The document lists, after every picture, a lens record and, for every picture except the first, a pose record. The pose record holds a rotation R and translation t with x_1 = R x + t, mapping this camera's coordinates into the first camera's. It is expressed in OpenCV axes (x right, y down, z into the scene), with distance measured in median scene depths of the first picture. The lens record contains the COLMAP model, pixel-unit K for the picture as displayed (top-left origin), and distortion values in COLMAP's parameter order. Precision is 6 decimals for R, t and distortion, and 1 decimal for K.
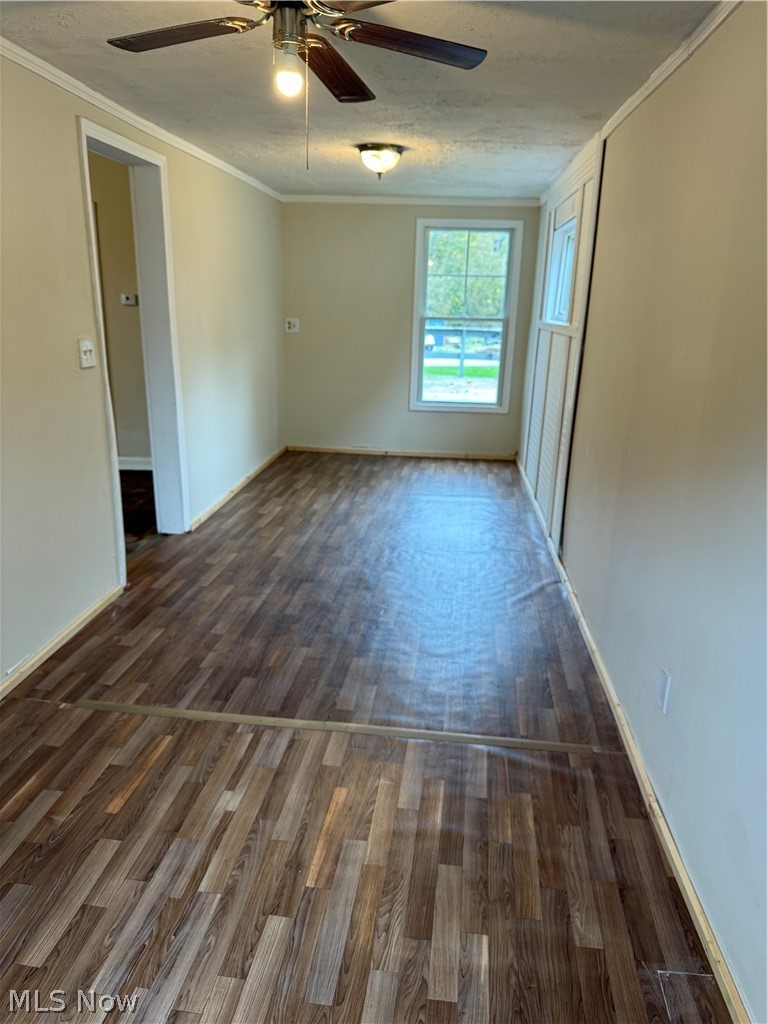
lens RADIAL K [[727.9, 0, 394.6], [0, 727.9, 509.2], [0, 0, 1]] dist [0.046698, -0.047359]
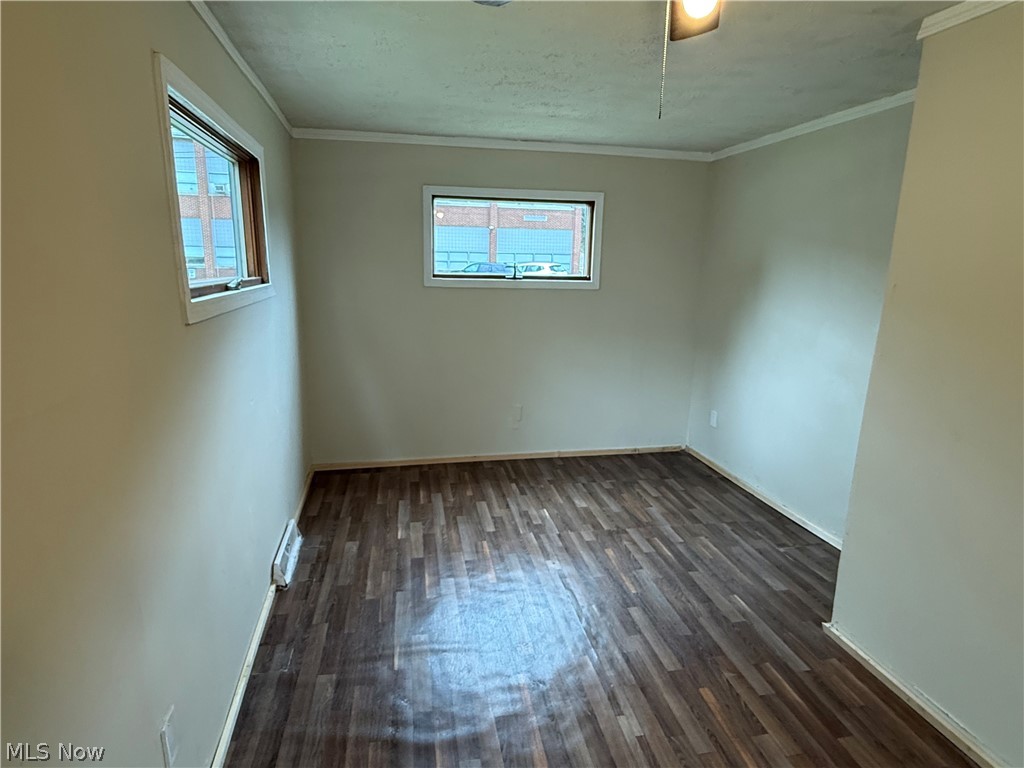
lens RADIAL K [[566.1, 0, 521.0], [0, 566.1, 392.5], [0, 0, 1]] dist [-0.001398, 0.001518]
pose [[-0.951102, 0.030835, -0.307334, 0.244909], [-0.126838, 0.868251, 0.479638, -0.589486], [0.281632, 0.495166, -0.821884, 1.962903]]
